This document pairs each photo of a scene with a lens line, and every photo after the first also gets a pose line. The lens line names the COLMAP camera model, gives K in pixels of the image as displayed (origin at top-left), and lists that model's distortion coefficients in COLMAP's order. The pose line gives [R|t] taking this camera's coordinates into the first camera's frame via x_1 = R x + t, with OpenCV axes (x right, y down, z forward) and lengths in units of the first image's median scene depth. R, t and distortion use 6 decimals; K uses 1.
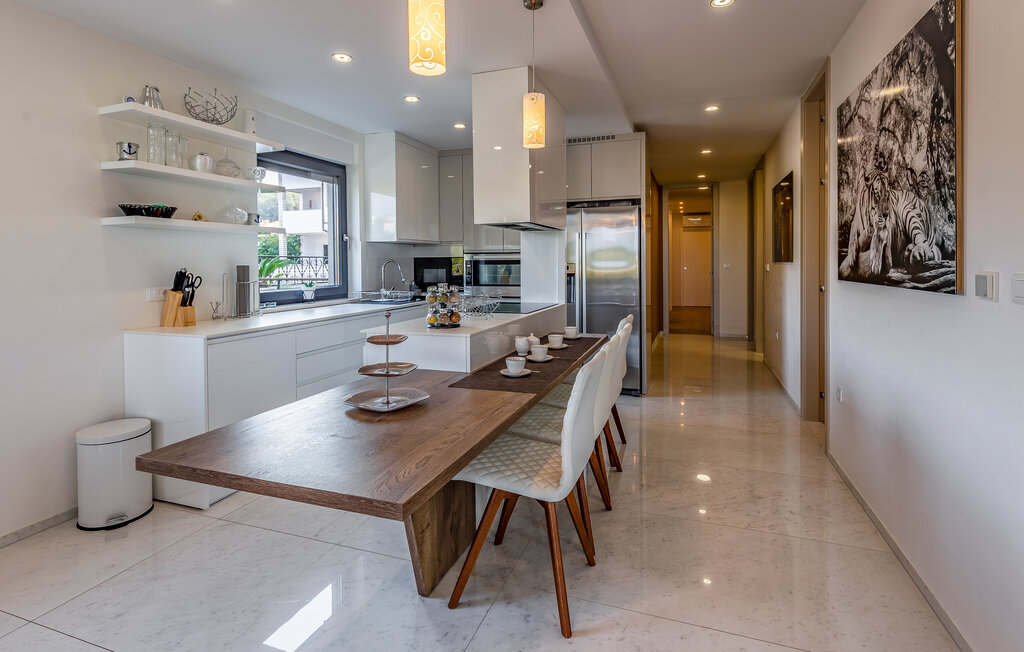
lens RADIAL K [[503.9, 0, 518.2], [0, 503.9, 270.9], [0, 0, 1]] dist [0.006982, 0.000233]
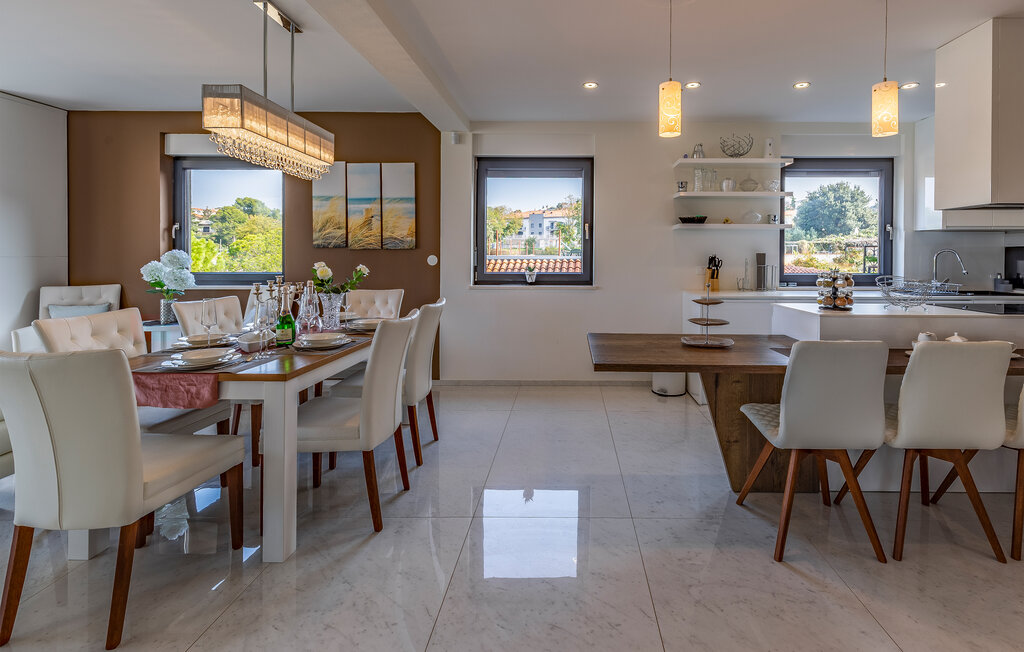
lens RADIAL K [[471.1, 0, 565.8], [0, 471.1, 254.0], [0, 0, 1]] dist [0.003177, 0.000322]
pose [[0.338211, 0.008698, -0.941030, 0.454697], [-0.020240, 0.999793, 0.001967, -0.000257], [0.940852, 0.018381, 0.338318, 0.059979]]
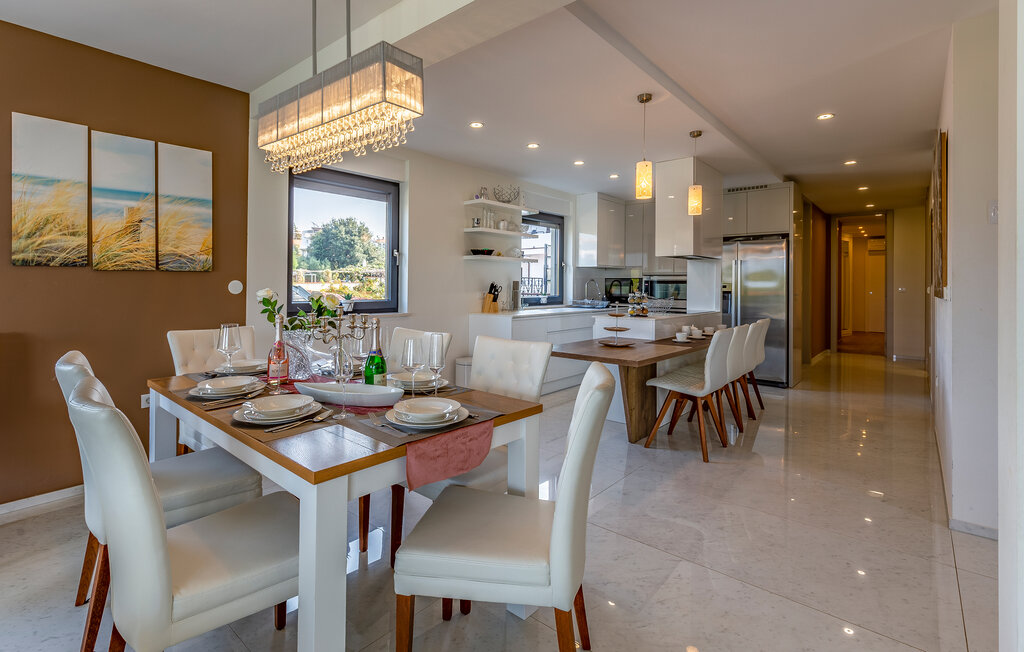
lens RADIAL K [[471.1, 0, 495.3], [0, 471.1, 286.4], [0, 0, 1]] dist [0.003177, 0.000322]
pose [[0.926640, 0.016388, -0.375591, 0.004329], [-0.020873, 0.999751, -0.007877, 0.021132], [0.375369, 0.015139, 0.926752, -0.513033]]
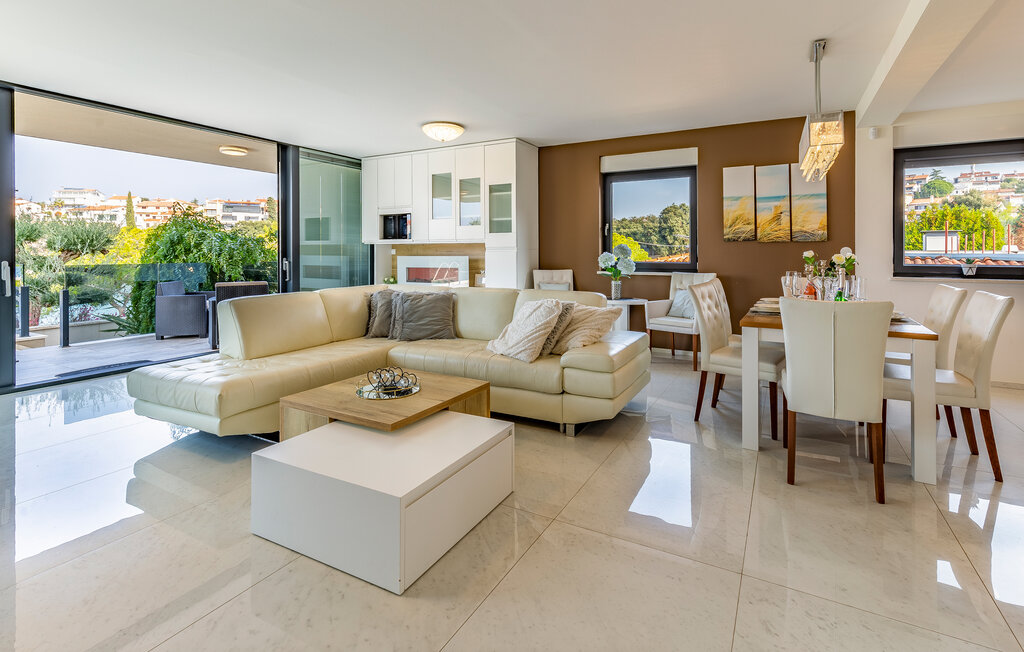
lens RADIAL K [[471.1, 0, 519.9], [0, 471.1, 251.4], [0, 0, 1]] dist [0.003177, 0.000322]
pose [[-0.161807, 0.004611, -0.986812, 0.598559], [-0.017582, 0.999817, 0.007554, 0.030234], [0.986666, 0.018572, -0.161696, -0.517493]]
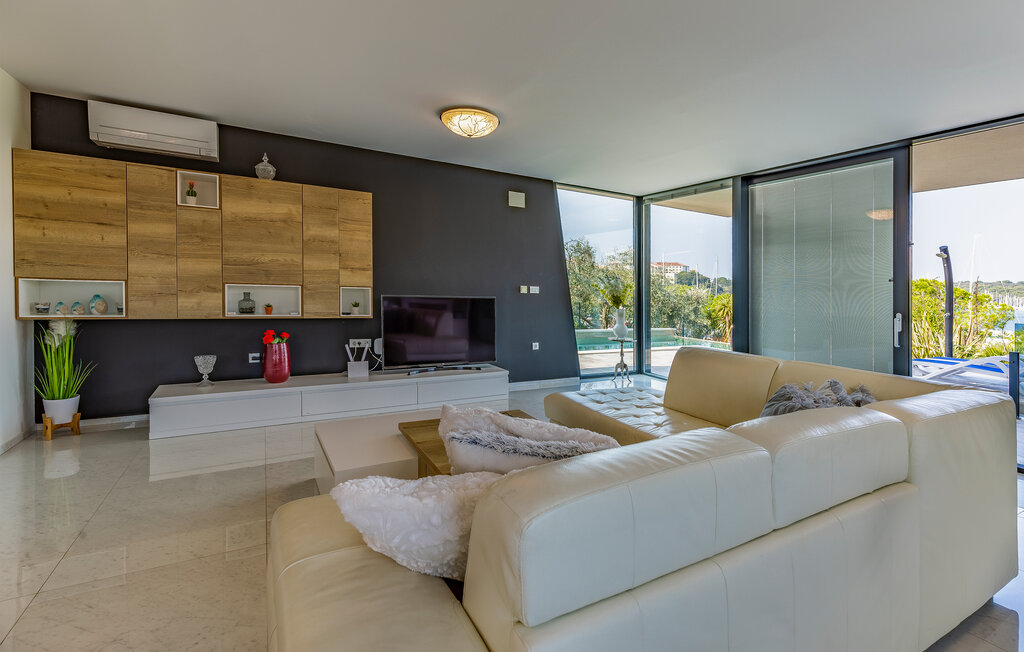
lens RADIAL K [[471.1, 0, 512.7], [0, 471.1, 270.6], [0, 0, 1]] dist [0.003177, 0.000322]
pose [[-0.751696, 0.005295, 0.659488, -0.587553], [-0.016358, 0.999510, -0.026670, 0.026330], [-0.659306, -0.030836, -0.751242, -0.310392]]
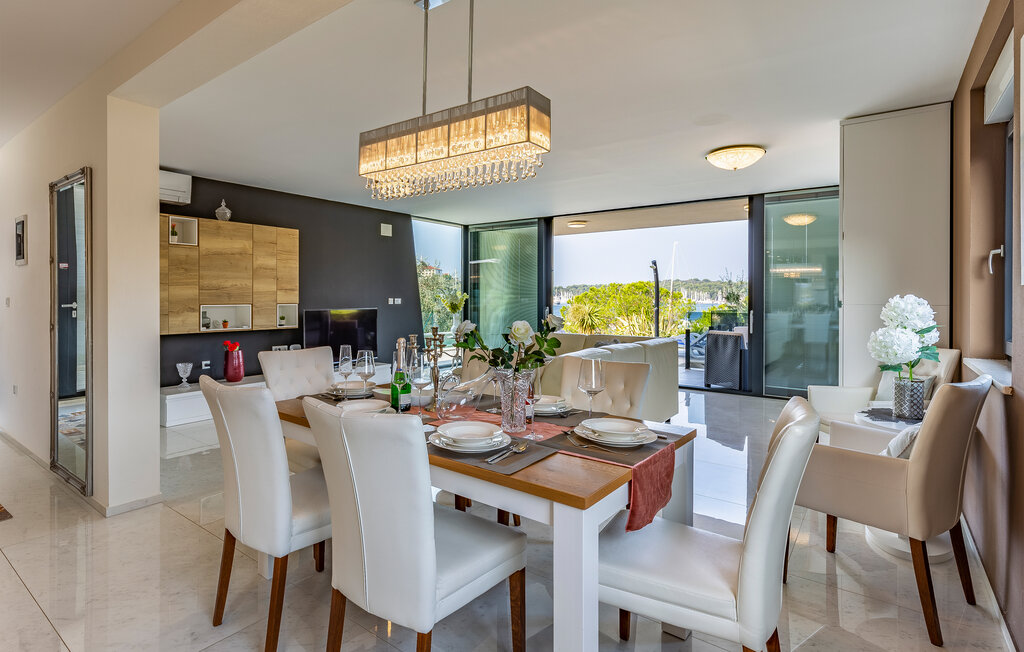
lens RADIAL K [[517.1, 0, 449.1], [0, 517.1, 297.3], [0, 0, 1]] dist [-0.000707, 0.000503]
pose [[-0.936913, 0.000827, 0.349563, -0.568712], [0.006737, 0.999854, 0.015692, -0.002420], [-0.349499, 0.017057, -0.936781, 0.452430]]
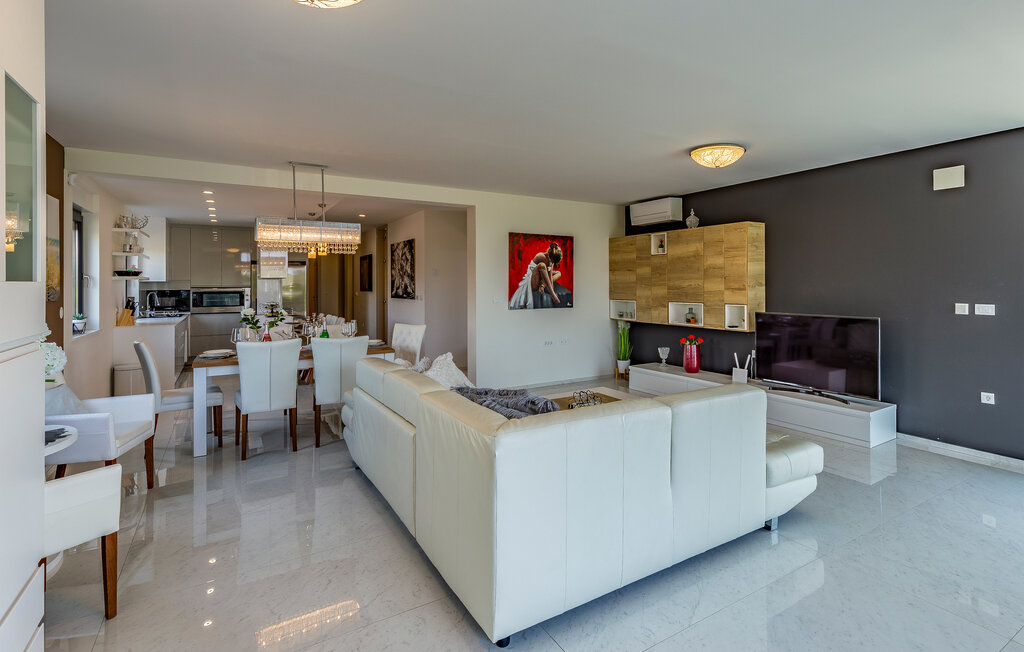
lens RADIAL K [[503.9, 0, 557.5], [0, 503.9, 287.4], [0, 0, 1]] dist [0.006982, 0.000233]
pose [[0.612598, -0.002327, 0.790391, -1.020200], [0.014846, 0.999853, -0.008563, -0.004048], [-0.790255, 0.016980, 0.612543, -1.465419]]
